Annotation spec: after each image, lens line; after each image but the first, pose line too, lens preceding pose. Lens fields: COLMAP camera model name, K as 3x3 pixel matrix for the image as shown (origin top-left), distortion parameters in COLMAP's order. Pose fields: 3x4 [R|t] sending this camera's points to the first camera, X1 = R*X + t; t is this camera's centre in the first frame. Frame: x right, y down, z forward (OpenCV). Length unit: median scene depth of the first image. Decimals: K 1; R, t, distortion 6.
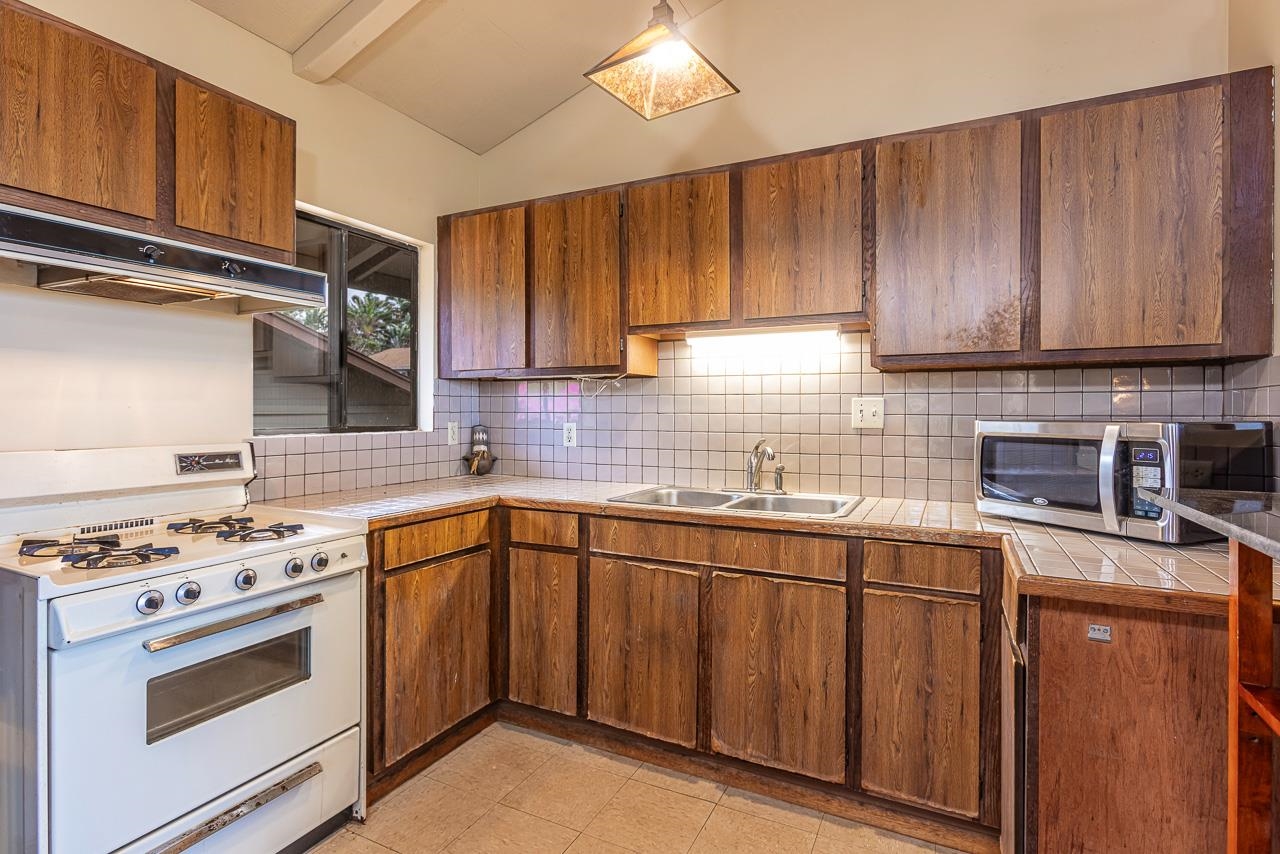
lens RADIAL K [[632.6, 0, 636.4], [0, 632.6, 424.4], [0, 0, 1]] dist [-0.019405, 0.001489]
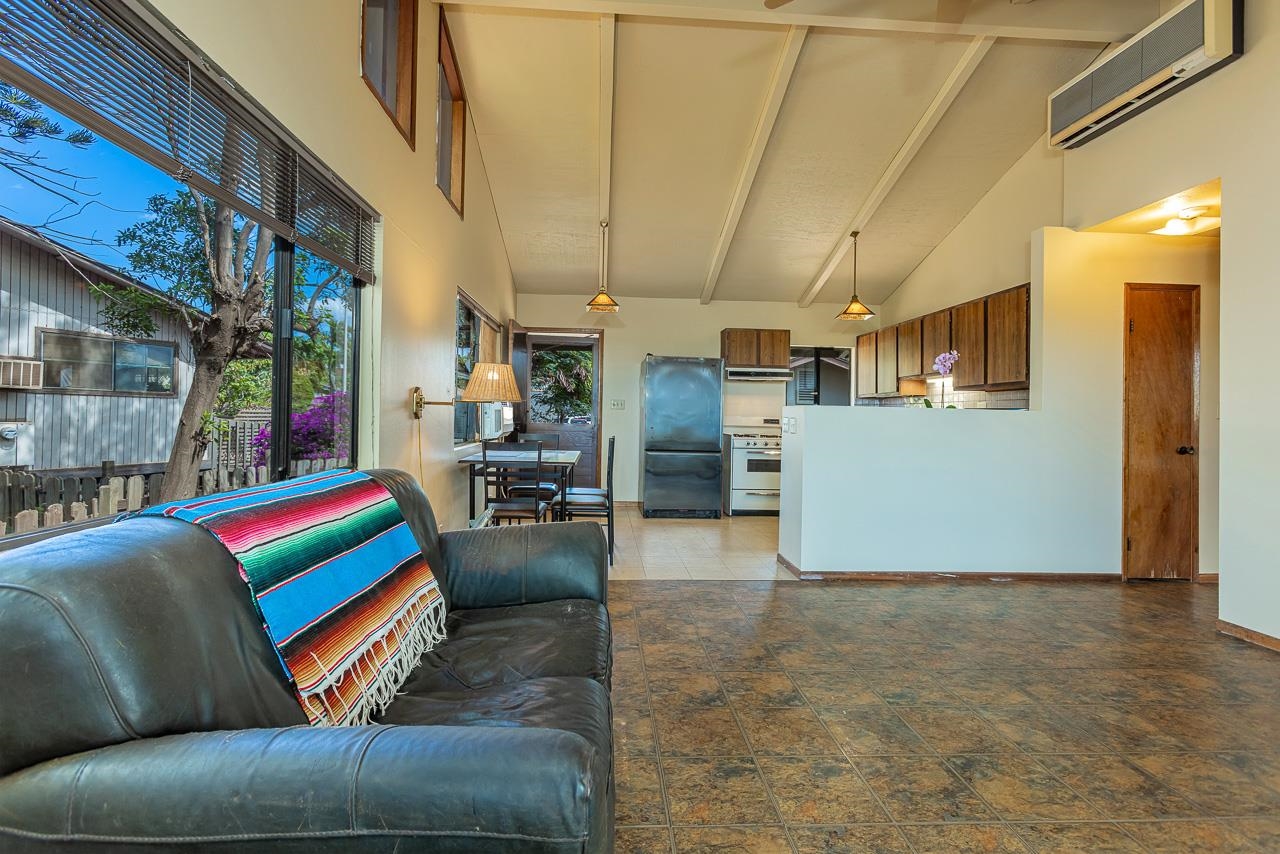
lens RADIAL K [[564.5, 0, 620.2], [0, 564.5, 413.4], [0, 0, 1]] dist [-0.017658, 0.006735]
pose [[0.489405, 0.005138, -0.872042, 2.034800], [-0.037422, 0.999185, -0.015115, 0.106018], [0.871253, 0.040031, 0.489198, -1.606161]]
